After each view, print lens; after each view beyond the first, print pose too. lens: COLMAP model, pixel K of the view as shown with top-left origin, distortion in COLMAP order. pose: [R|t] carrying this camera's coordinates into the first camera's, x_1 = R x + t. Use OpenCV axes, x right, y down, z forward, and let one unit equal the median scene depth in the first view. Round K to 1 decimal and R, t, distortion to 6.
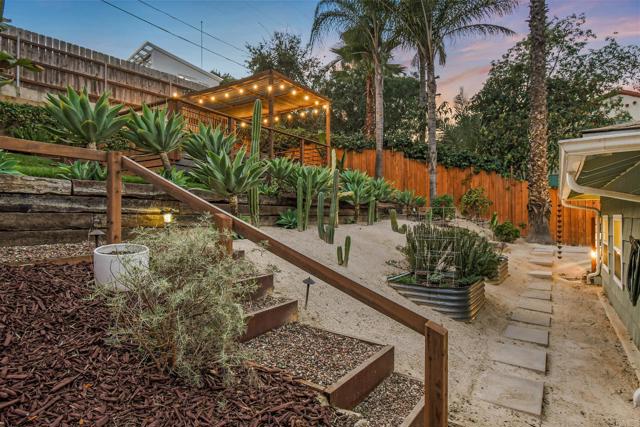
lens RADIAL K [[351.2, 0, 320.0], [0, 351.2, 213.5], [0, 0, 1]] dist [0.000480, -0.000755]
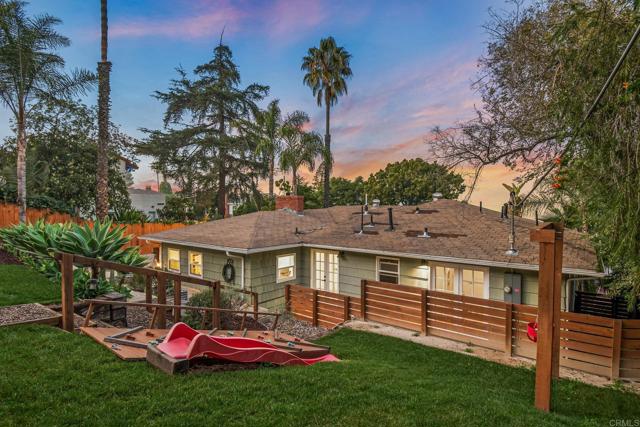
lens RADIAL K [[334.6, 0, 320.0], [0, 334.6, 213.5], [0, 0, 1]] dist [-0.001076, -0.000818]
pose [[0.073257, -0.023646, 0.997033, -0.676786], [-0.010430, 0.999646, 0.024475, -0.143304], [-0.997259, -0.012192, 0.072984, -0.089577]]
